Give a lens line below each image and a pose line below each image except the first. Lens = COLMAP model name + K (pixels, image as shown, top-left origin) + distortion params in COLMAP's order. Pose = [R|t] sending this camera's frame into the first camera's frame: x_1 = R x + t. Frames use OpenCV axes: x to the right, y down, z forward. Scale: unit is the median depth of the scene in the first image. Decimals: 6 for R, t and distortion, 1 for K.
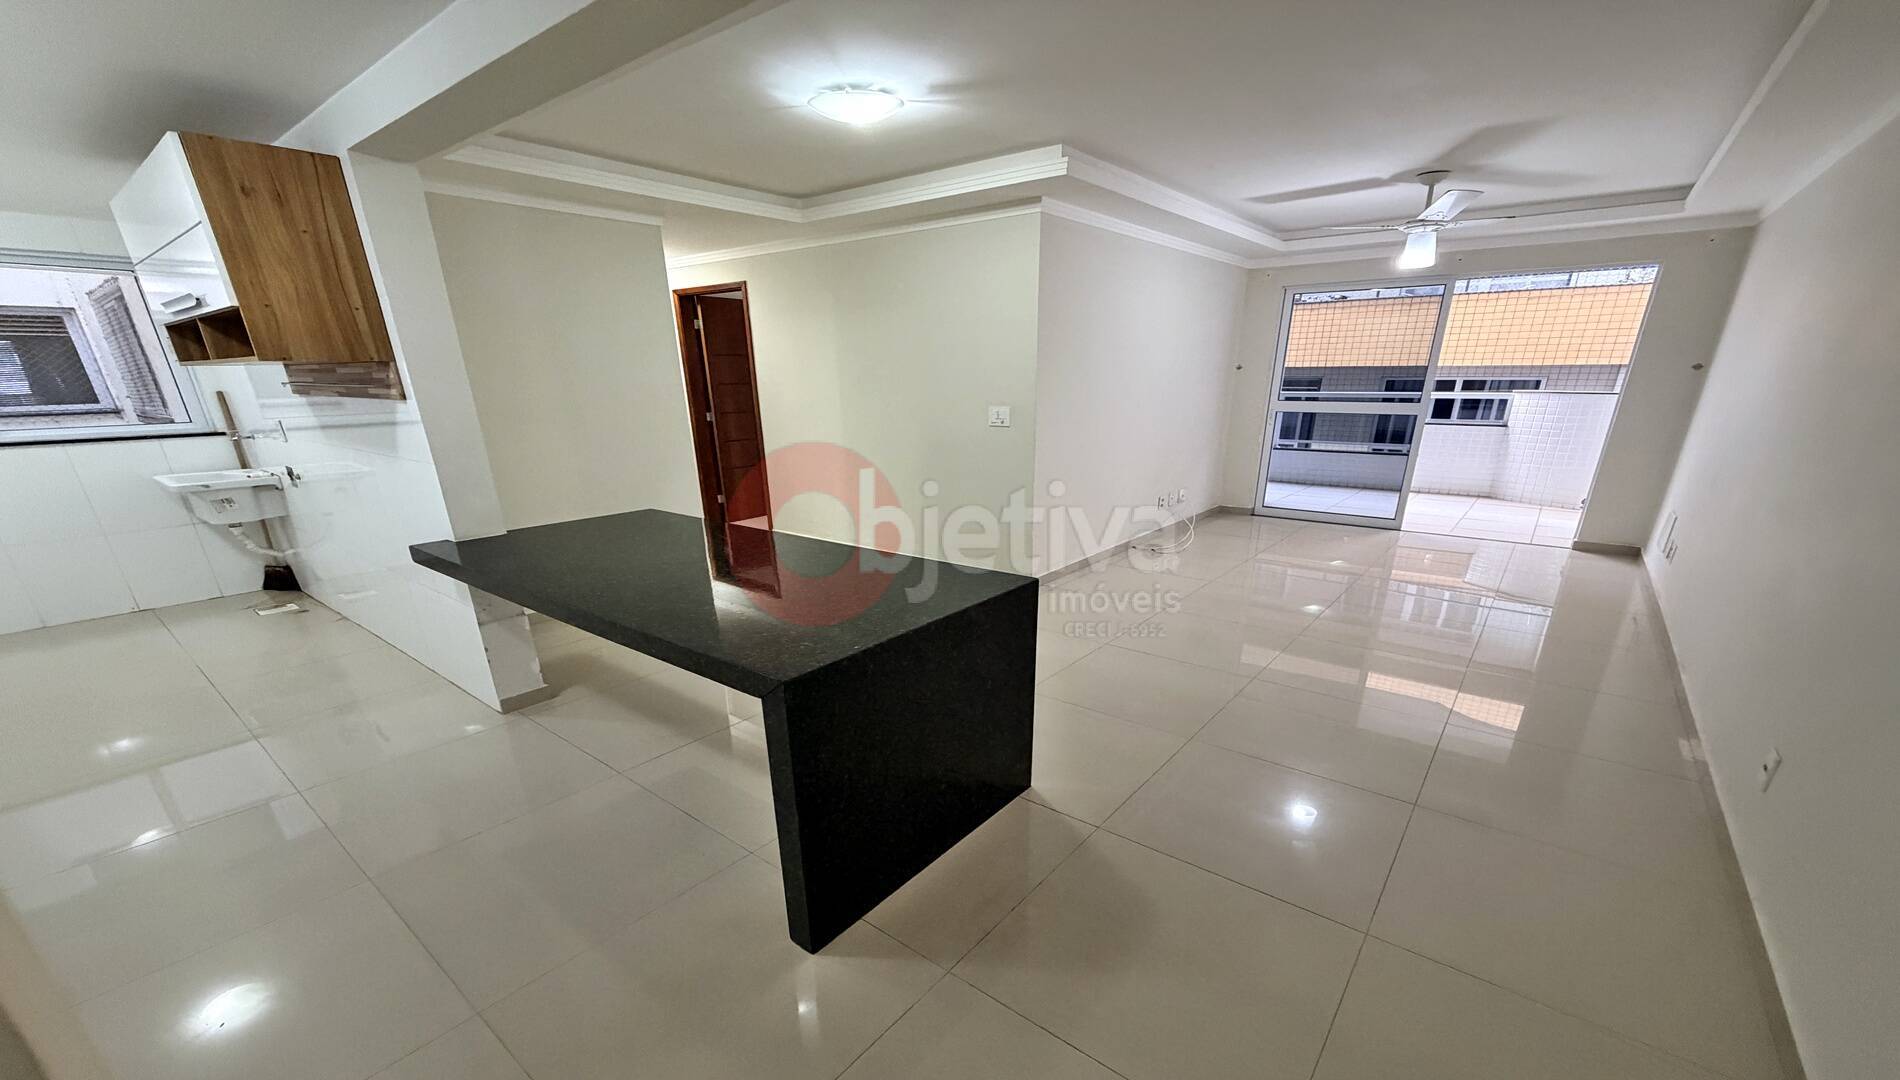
lens RADIAL K [[735.5, 0, 942.0], [0, 735.5, 671.6], [0, 0, 1]] dist [-0.000309, -0.000306]
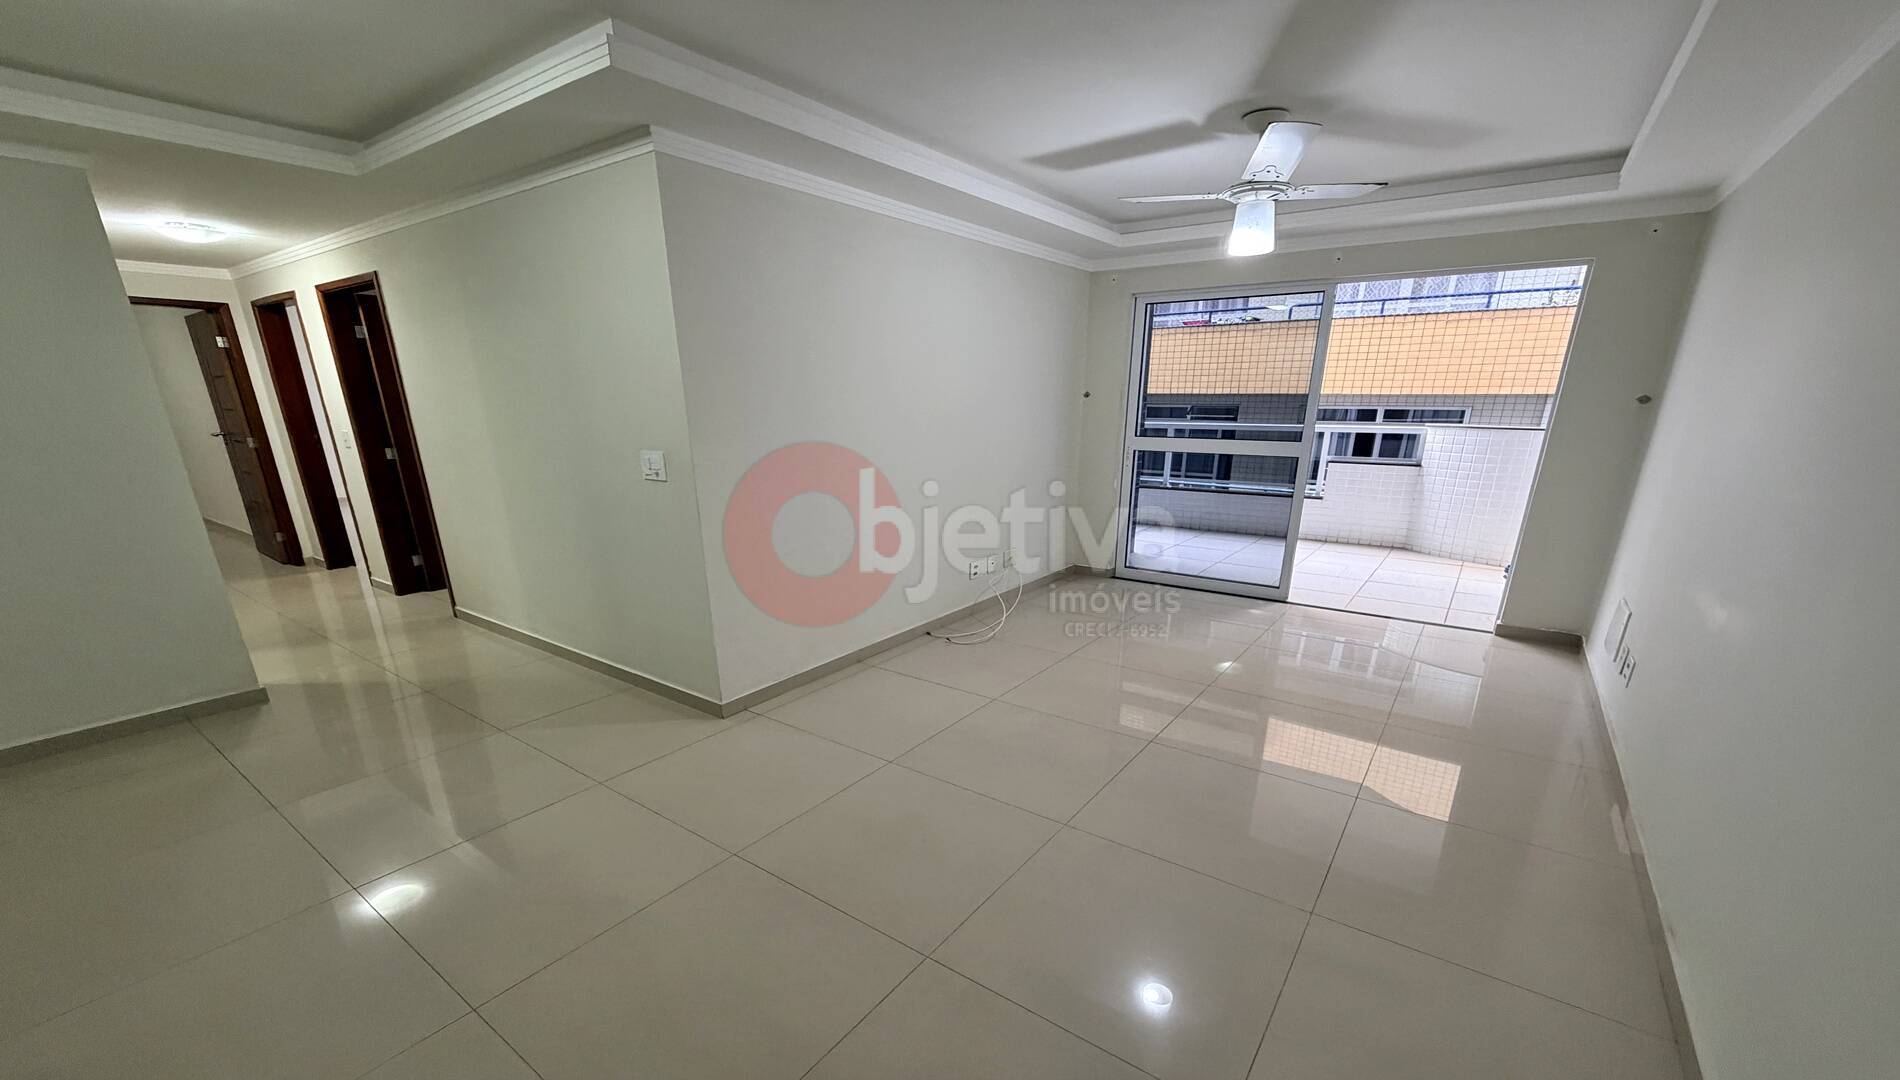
lens RADIAL K [[739.8, 0, 947.2], [0, 739.8, 665.2], [0, 0, 1]] dist [-0.002127, -0.000255]
pose [[0.998573, -0.011500, 0.052144, 0.212262], [0.013440, 0.999224, -0.037014, -0.096086], [-0.051678, 0.037662, 0.997953, 0.226407]]
